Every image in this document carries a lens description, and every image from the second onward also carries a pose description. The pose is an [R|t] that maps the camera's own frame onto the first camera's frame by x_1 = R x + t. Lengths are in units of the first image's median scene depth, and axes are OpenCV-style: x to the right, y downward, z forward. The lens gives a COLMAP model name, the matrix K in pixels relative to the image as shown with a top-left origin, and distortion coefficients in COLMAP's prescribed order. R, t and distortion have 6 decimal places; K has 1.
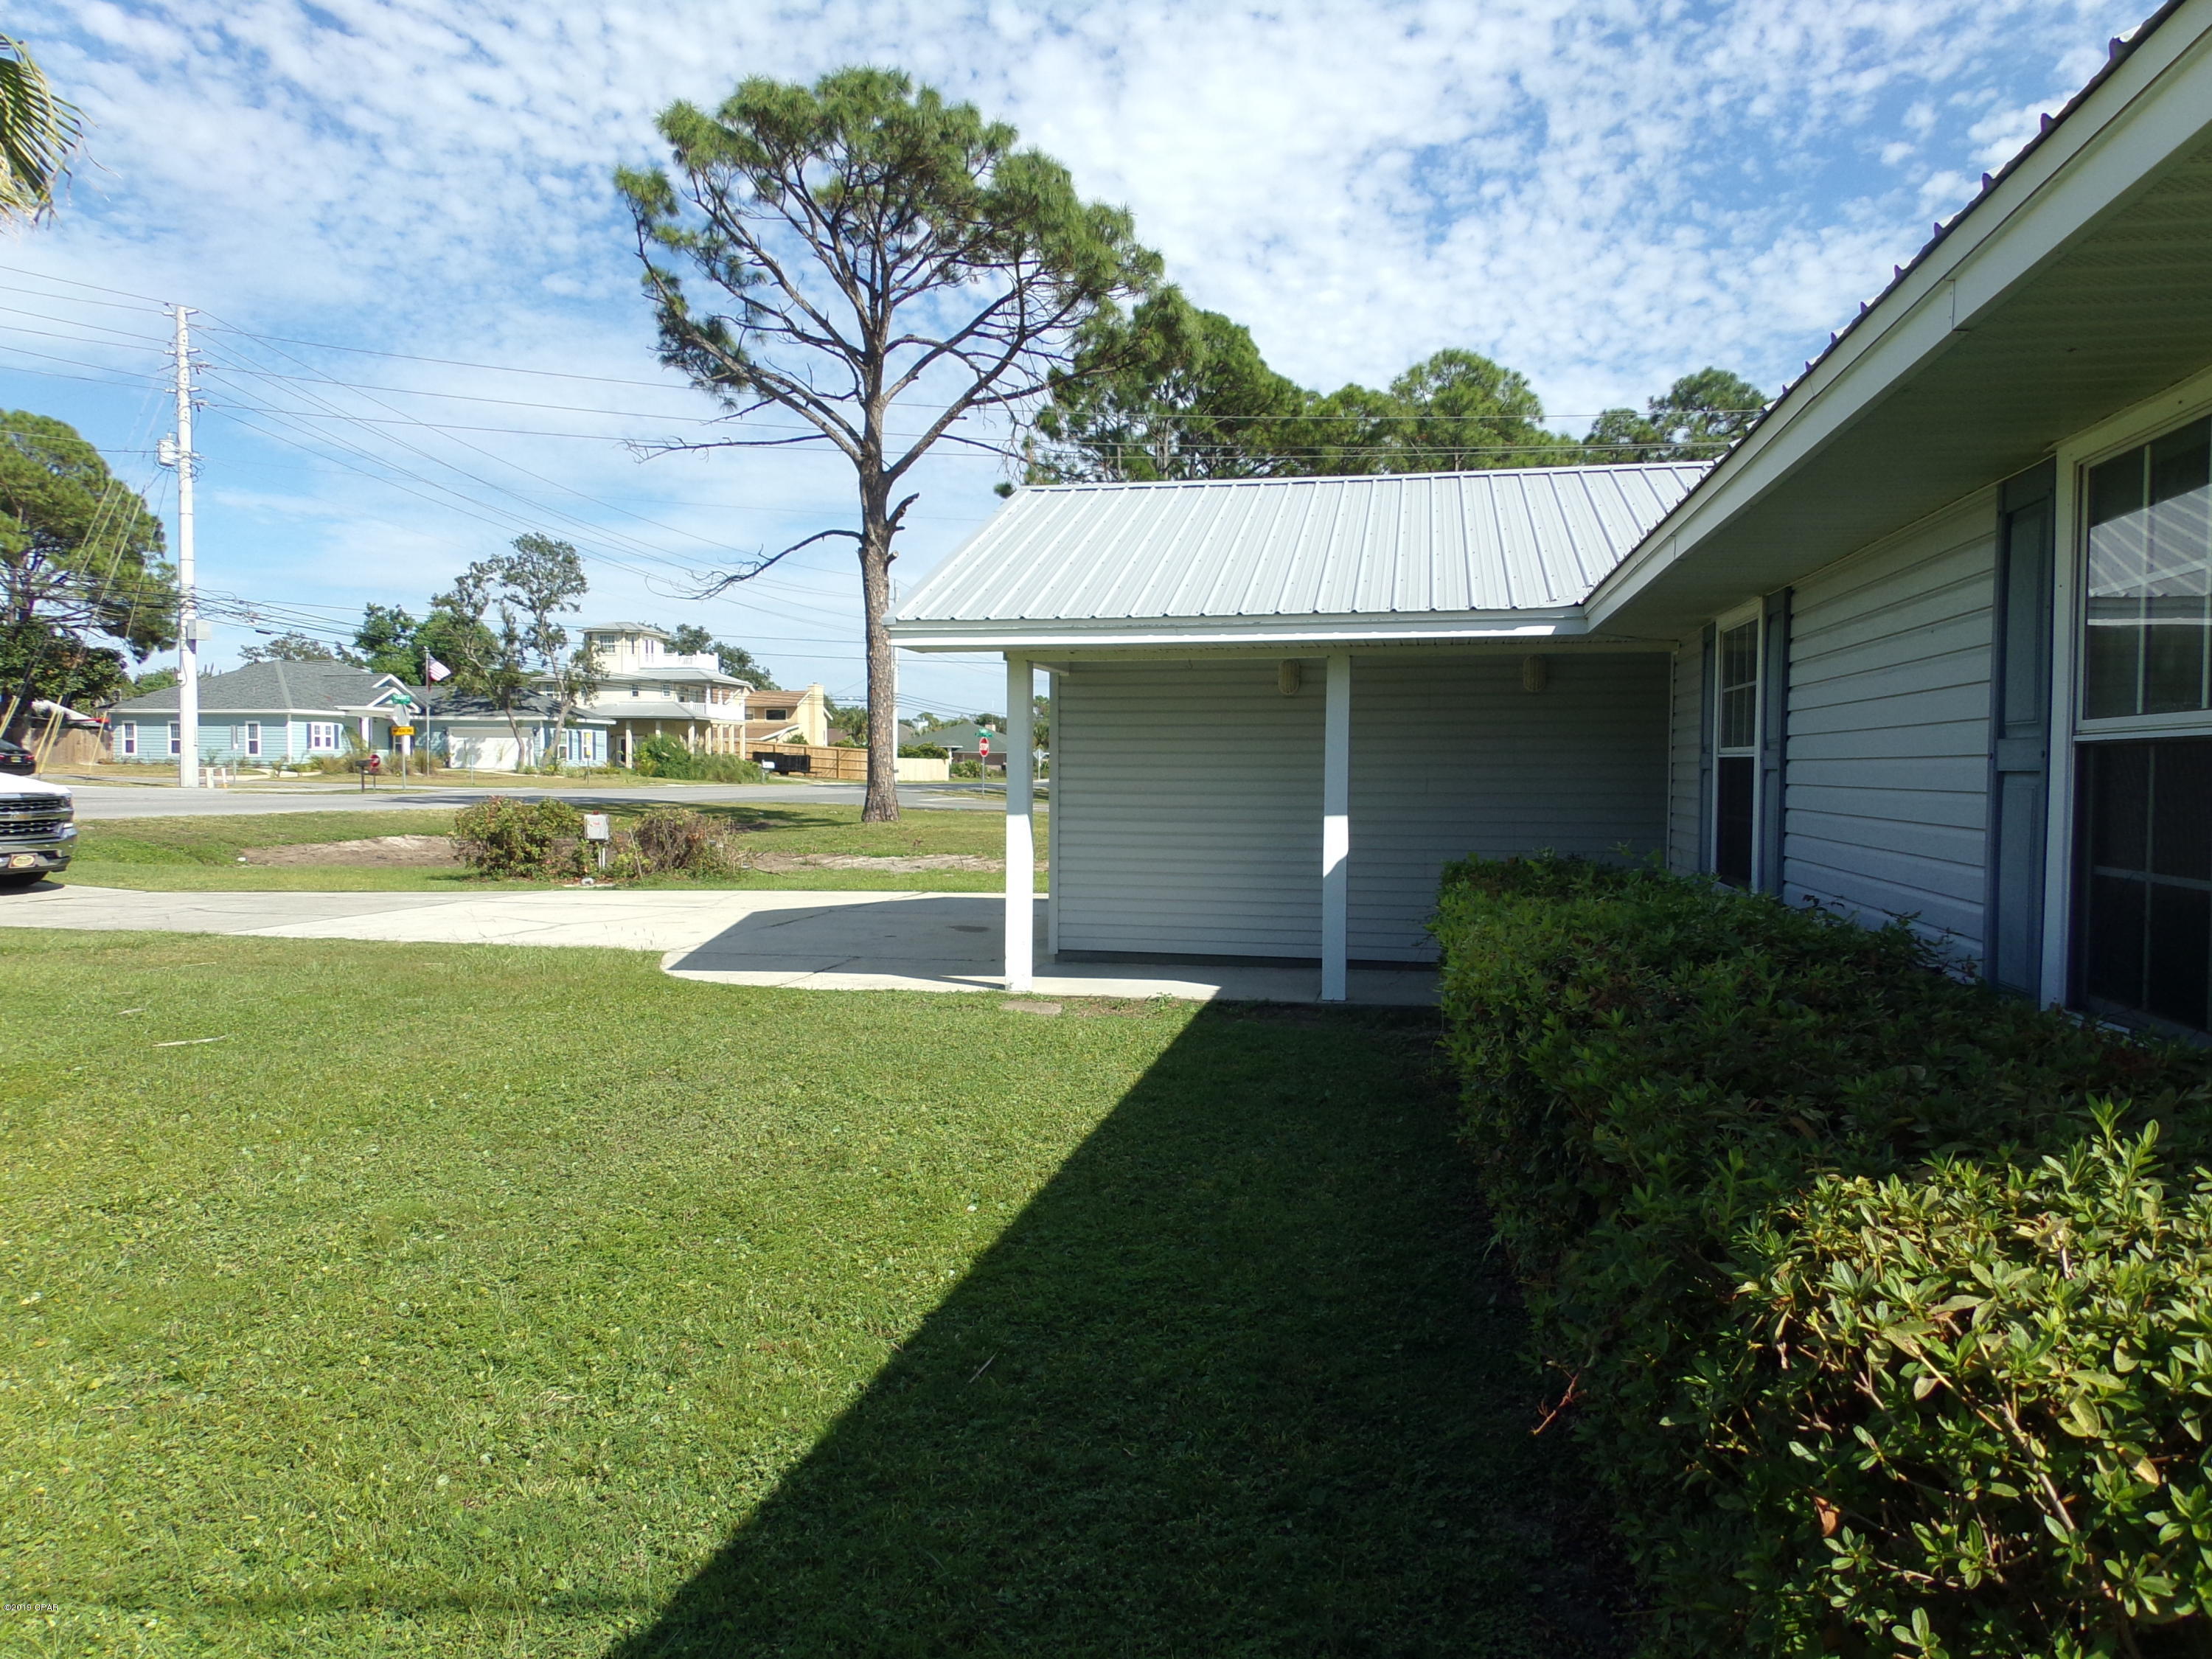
lens RADIAL K [[1505.0, 0, 1106.0], [0, 1505.0, 829.5], [0, 0, 1]] dist [-0.024059, 0.043193]
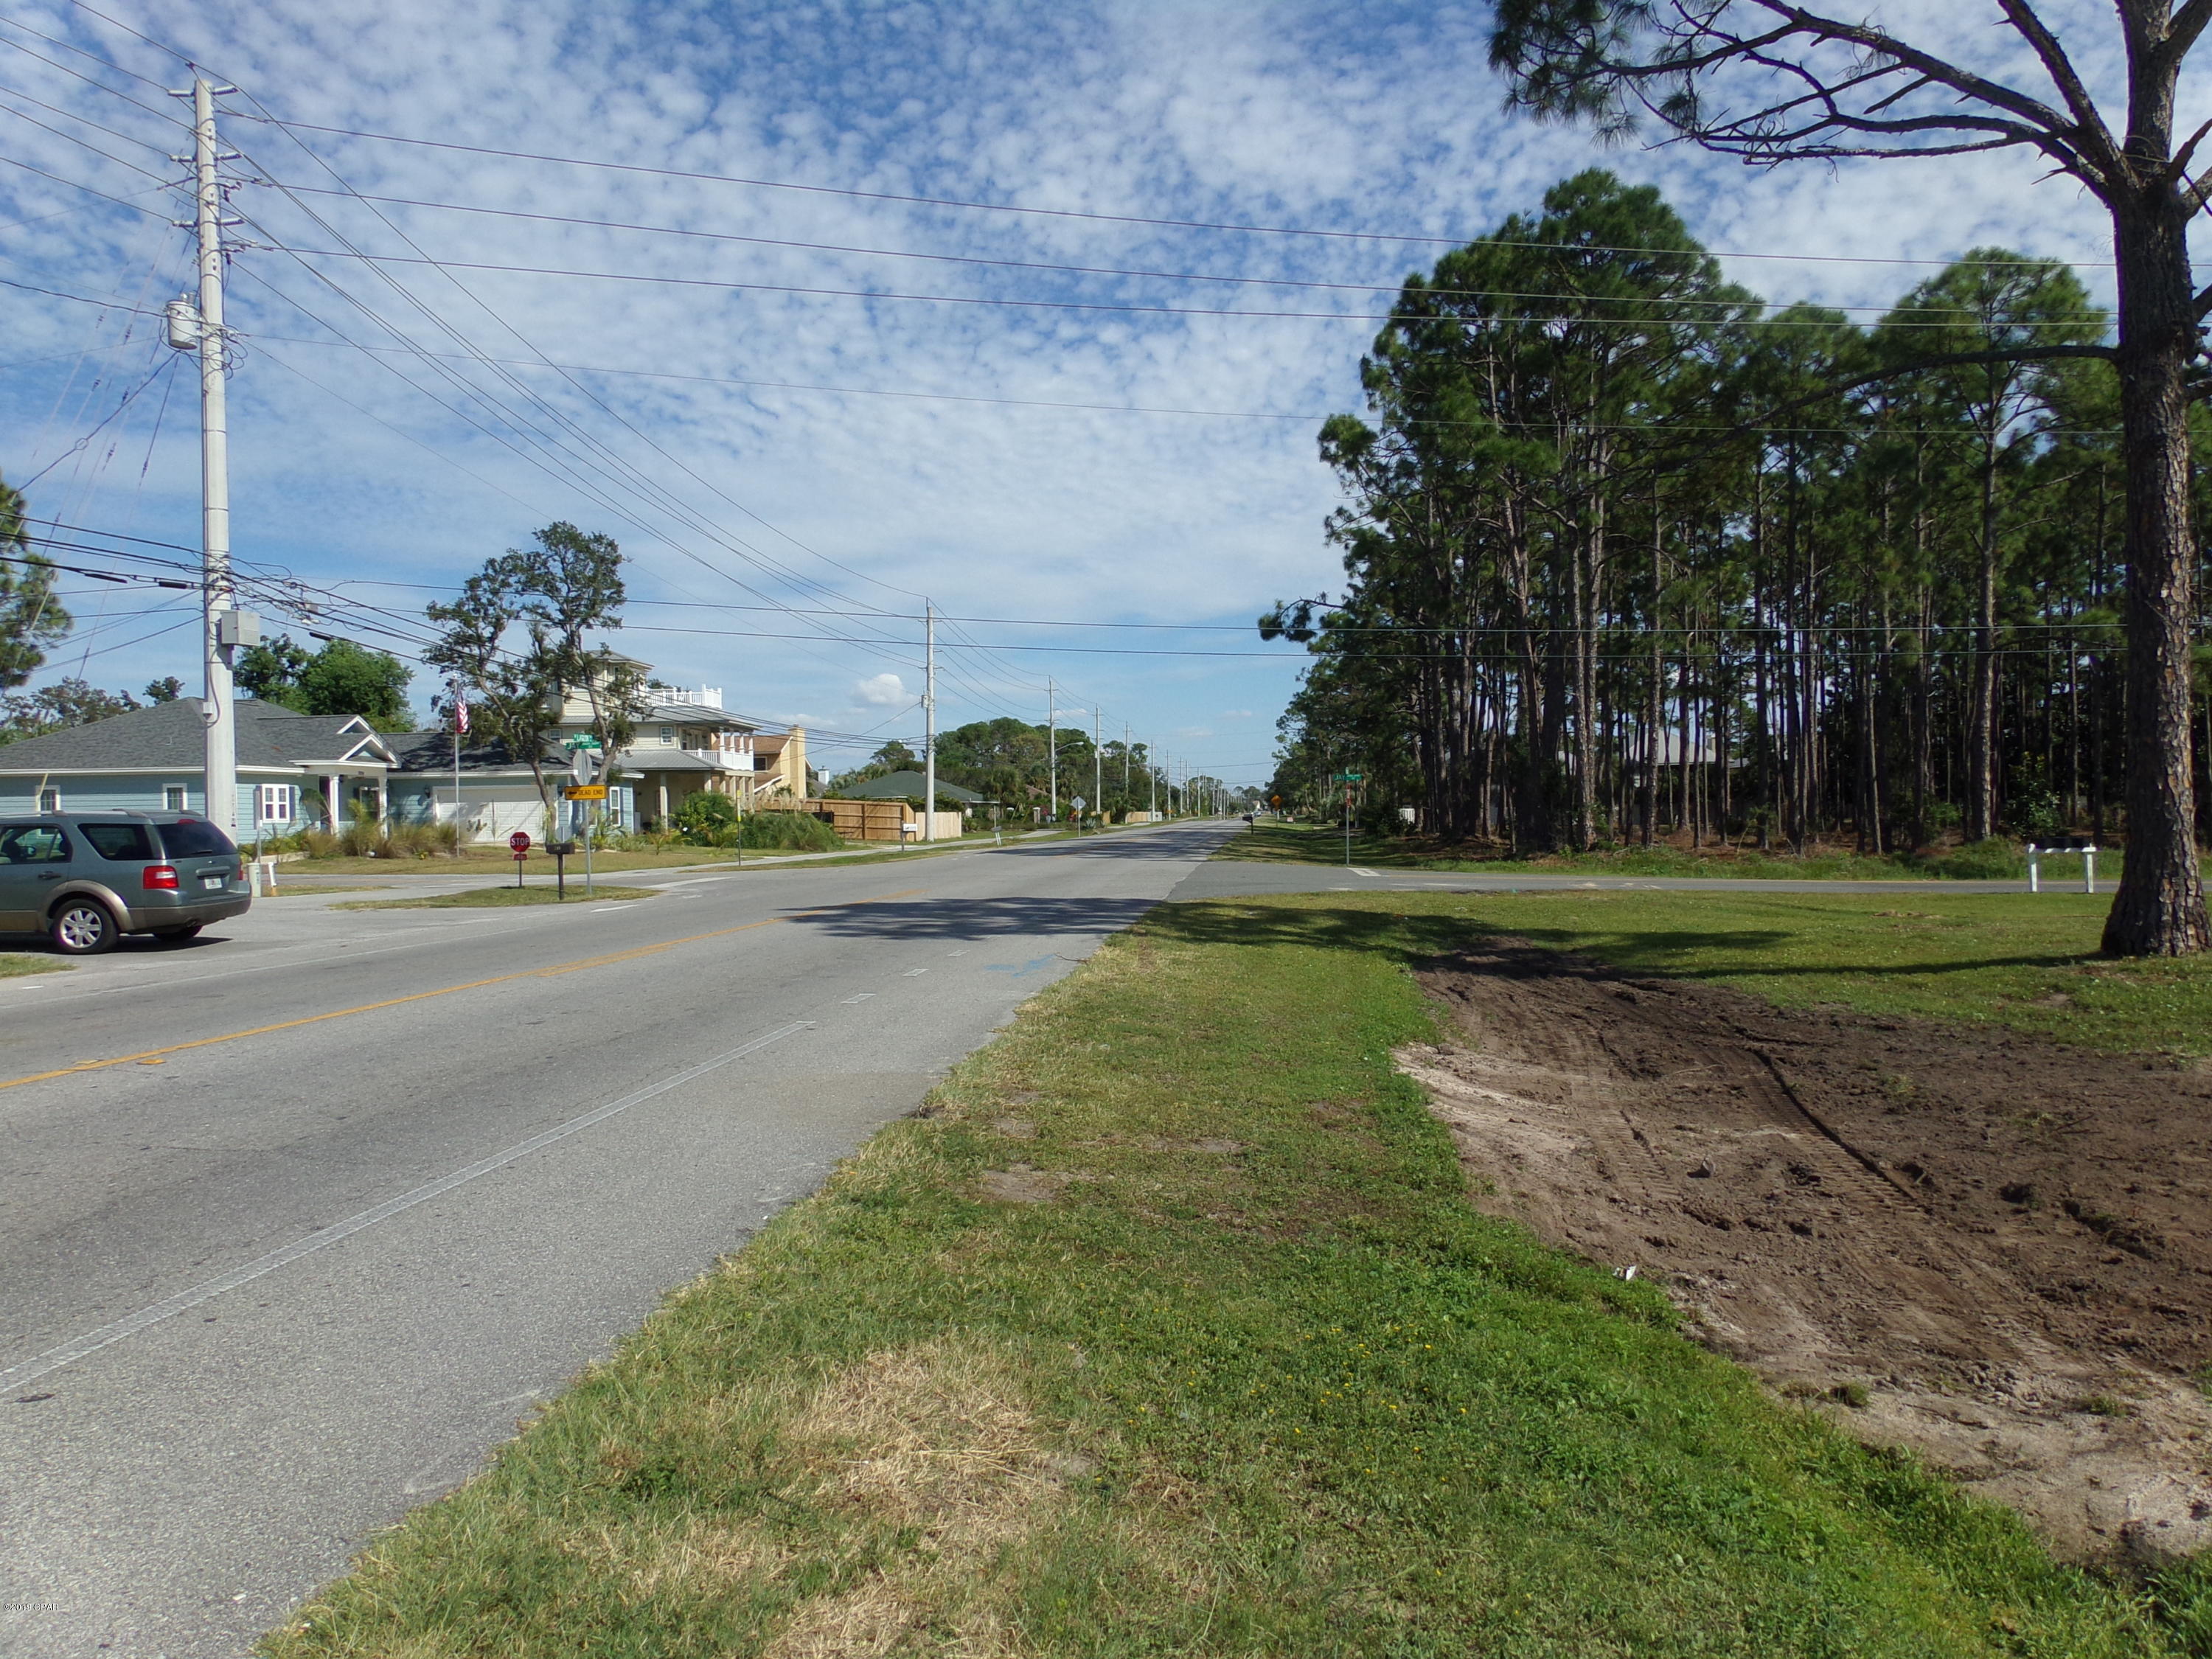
lens RADIAL K [[1505.0, 0, 1106.0], [0, 1505.0, 829.5], [0, 0, 1]] dist [-0.024059, 0.043193]
pose [[0.989977, -0.026229, 0.138771, -0.222569], [0.030411, 0.999142, -0.028102, -0.017355], [-0.137915, 0.032040, 0.989926, 0.236338]]
